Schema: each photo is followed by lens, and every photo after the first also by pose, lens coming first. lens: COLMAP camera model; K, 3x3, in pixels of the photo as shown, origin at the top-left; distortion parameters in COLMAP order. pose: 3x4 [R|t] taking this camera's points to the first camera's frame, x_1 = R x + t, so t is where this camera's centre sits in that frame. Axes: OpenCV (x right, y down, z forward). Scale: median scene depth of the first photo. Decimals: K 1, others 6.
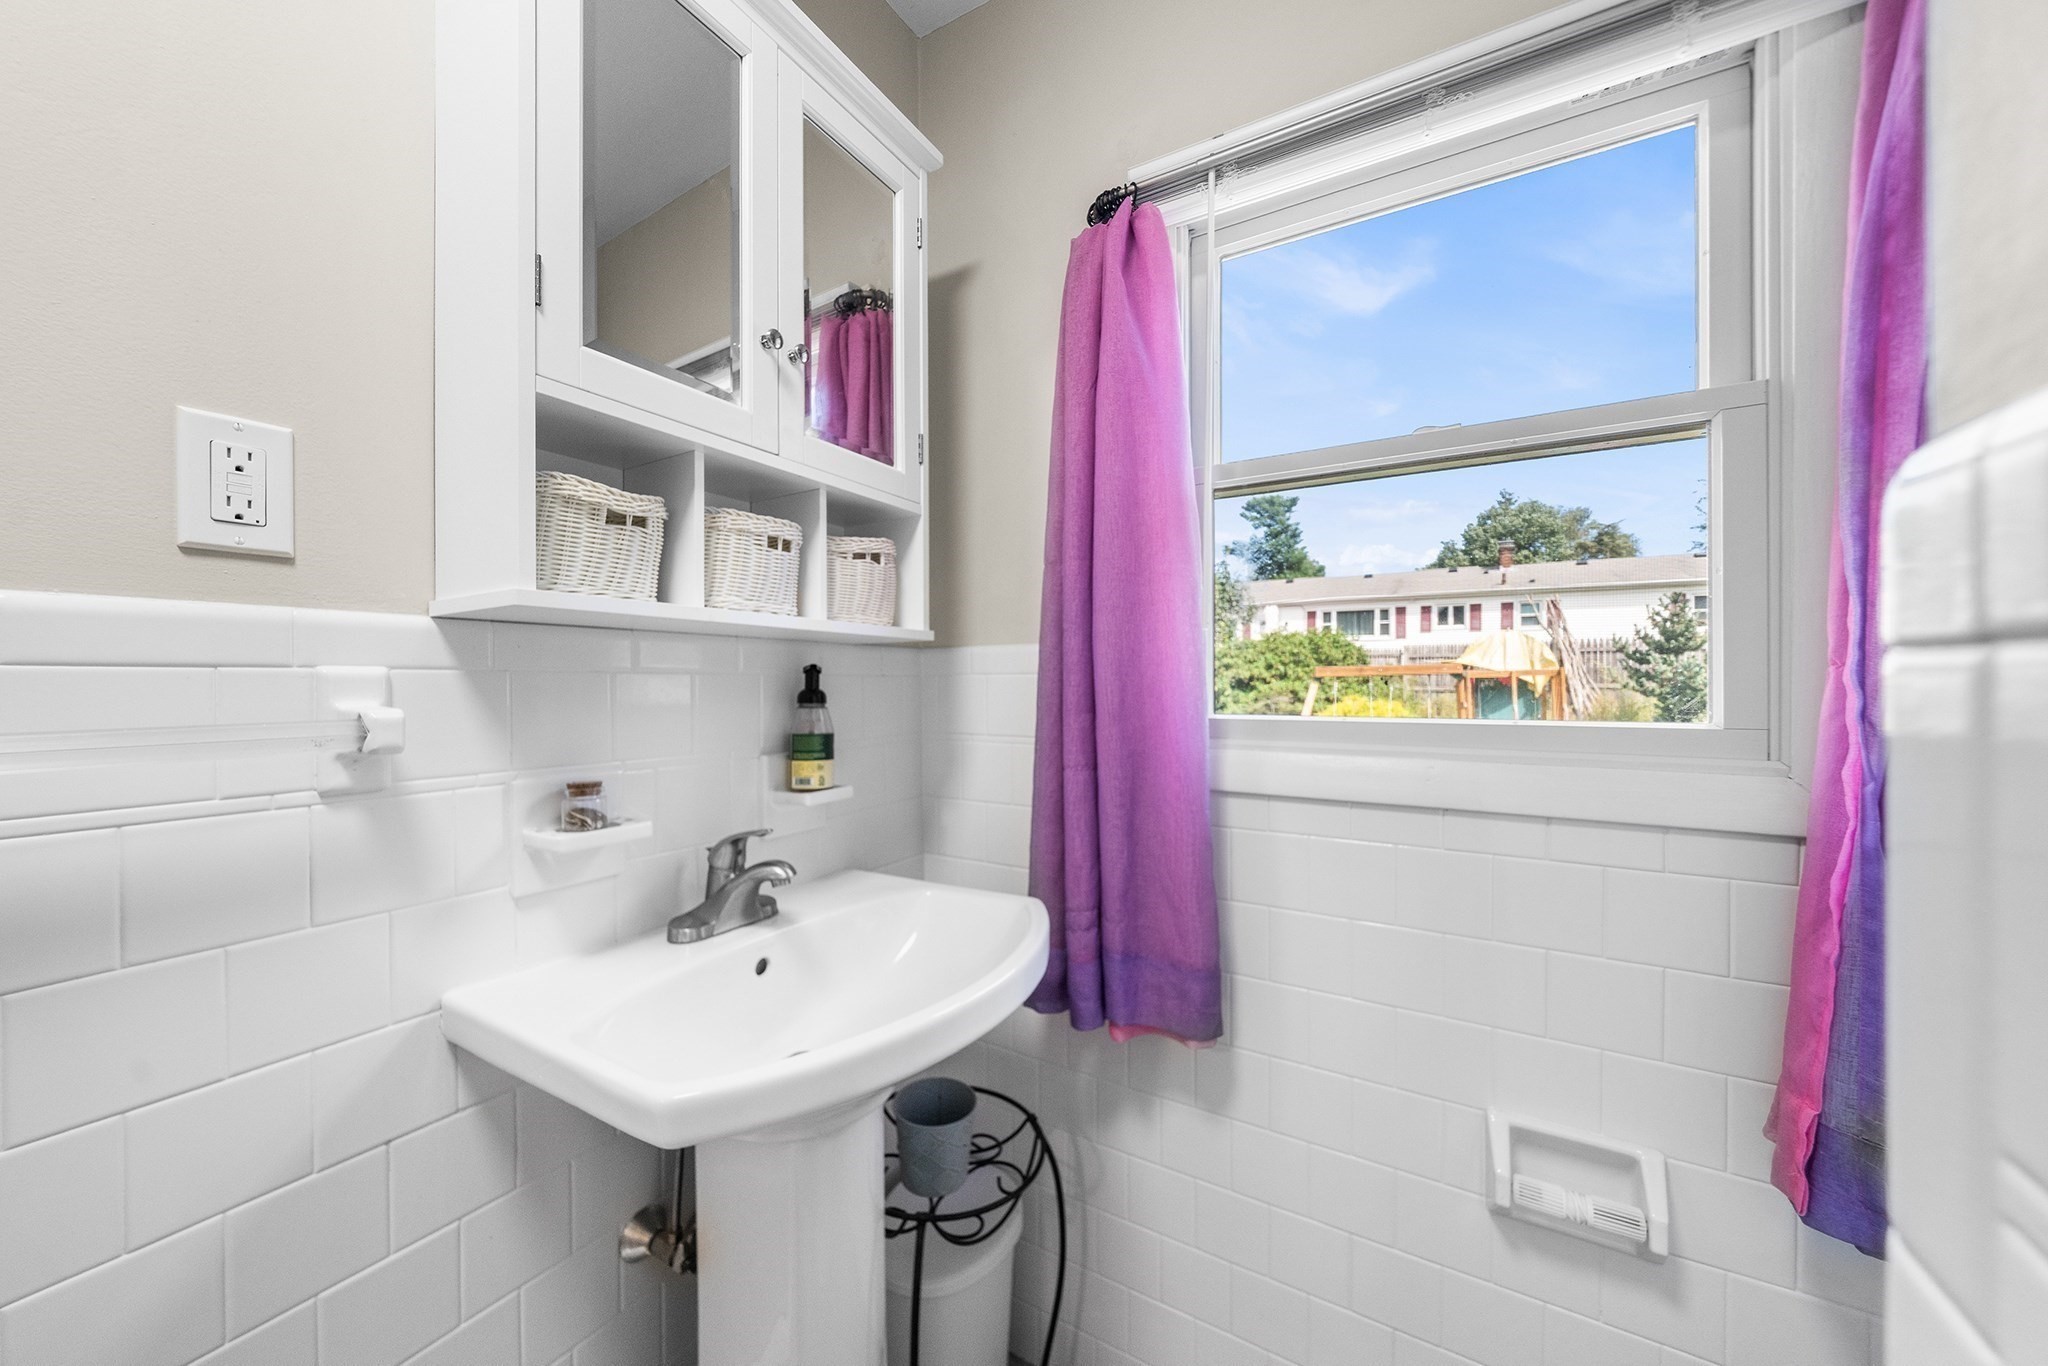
lens RADIAL K [[719.7, 0, 1024.0], [0, 719.7, 683.0], [0, 0, 1]] dist [-0.007936, 0.000047]
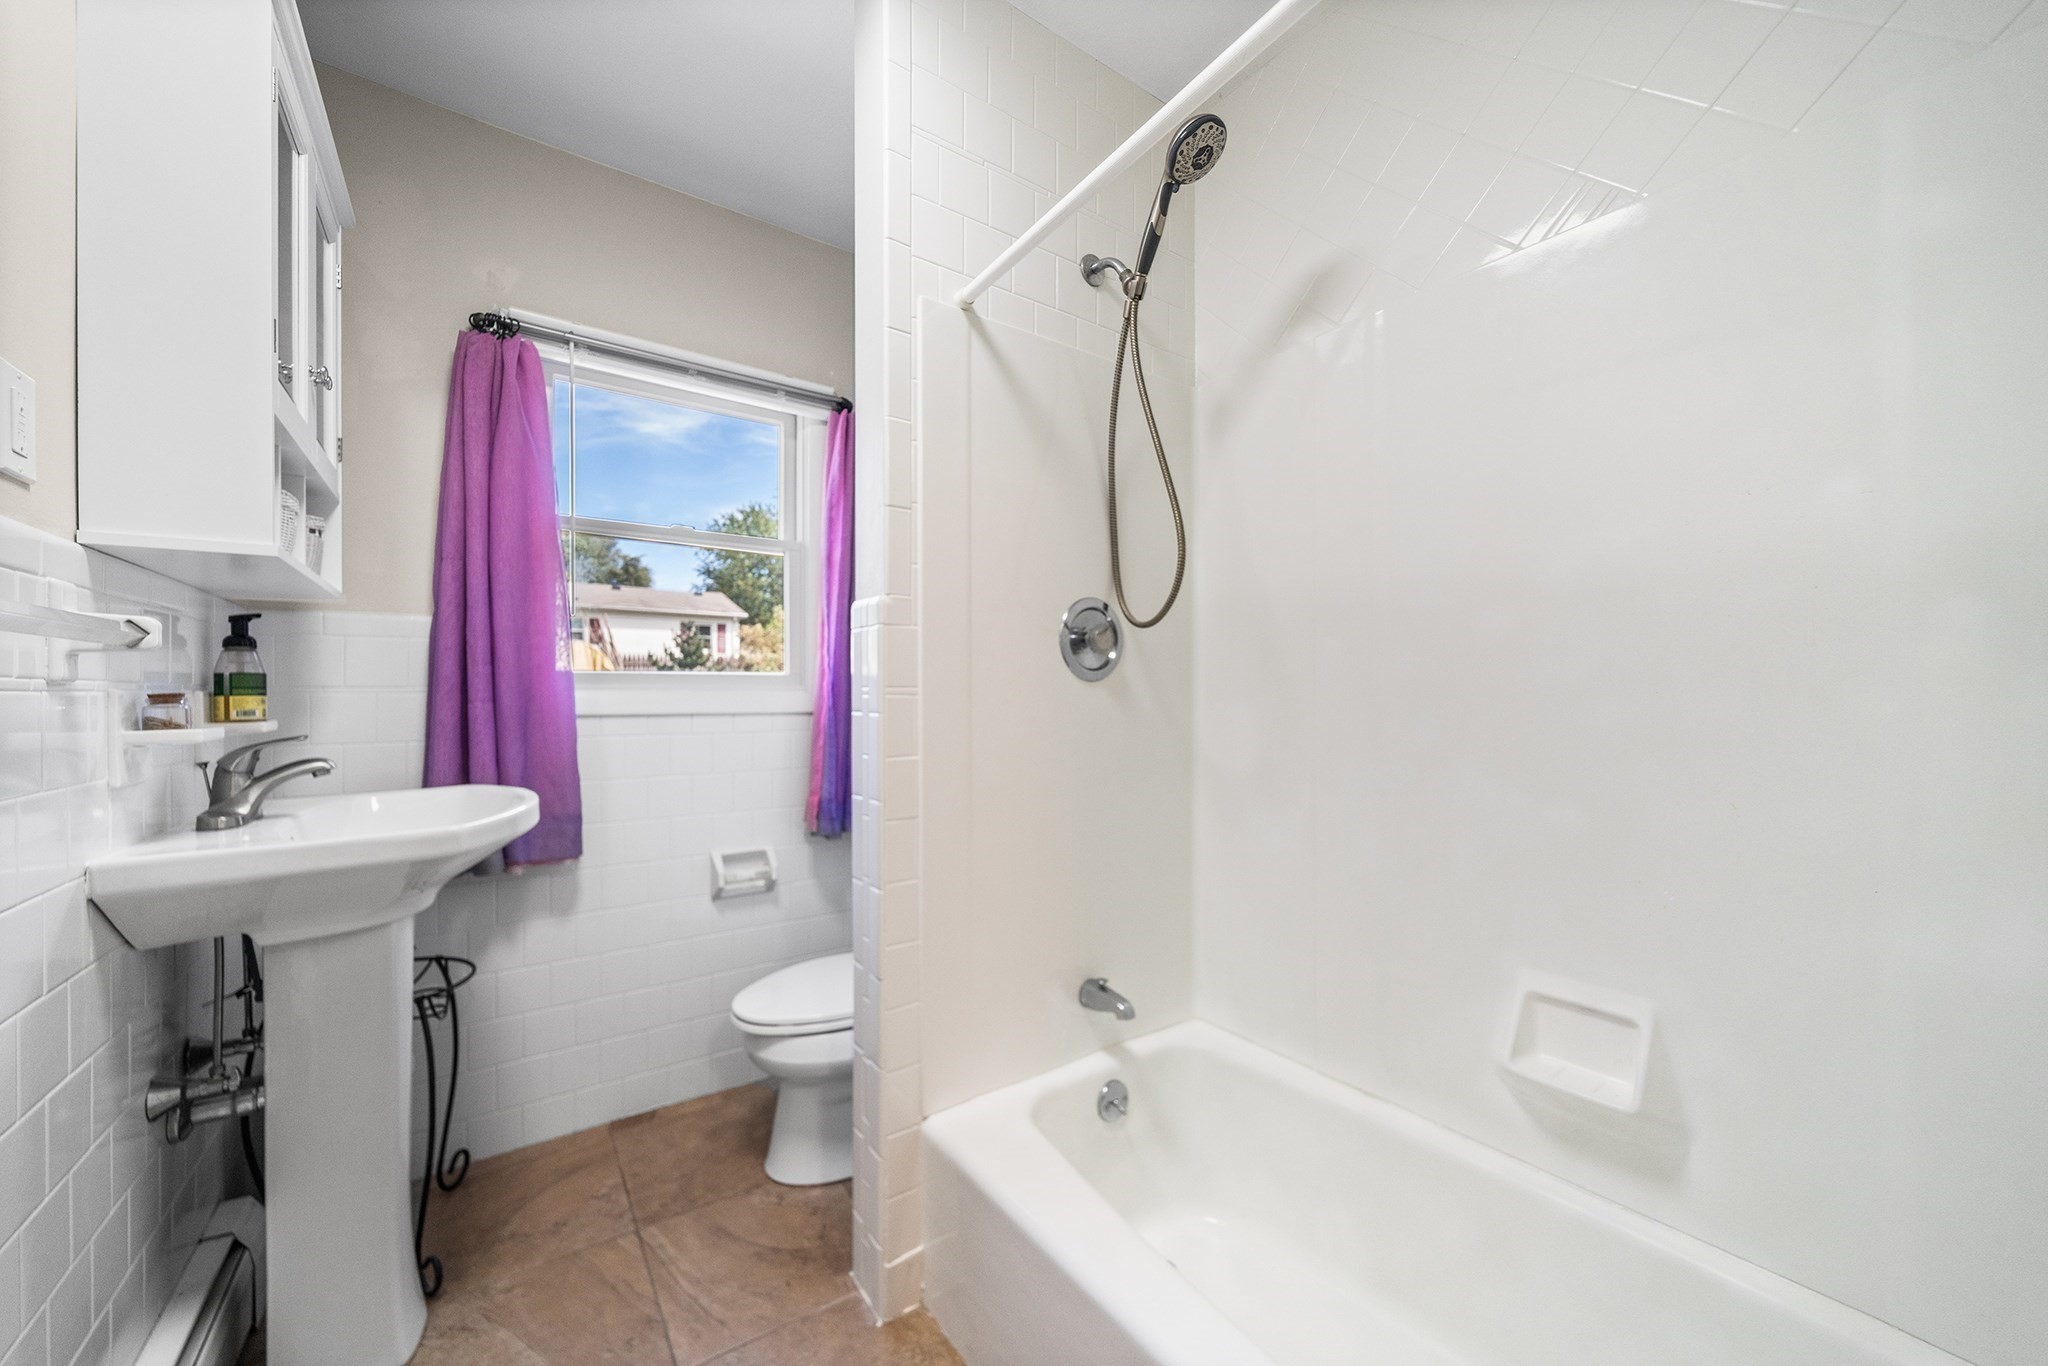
lens RADIAL K [[788.6, 0, 975.8], [0, 788.6, 705.6], [0, 0, 1]] dist [-0.000758, -0.000057]
pose [[0.440422, -0.005028, 0.897777, -0.926965], [-0.000107, 0.999984, 0.005653, 0.116594], [-0.897791, -0.002585, 0.440414, -0.622942]]
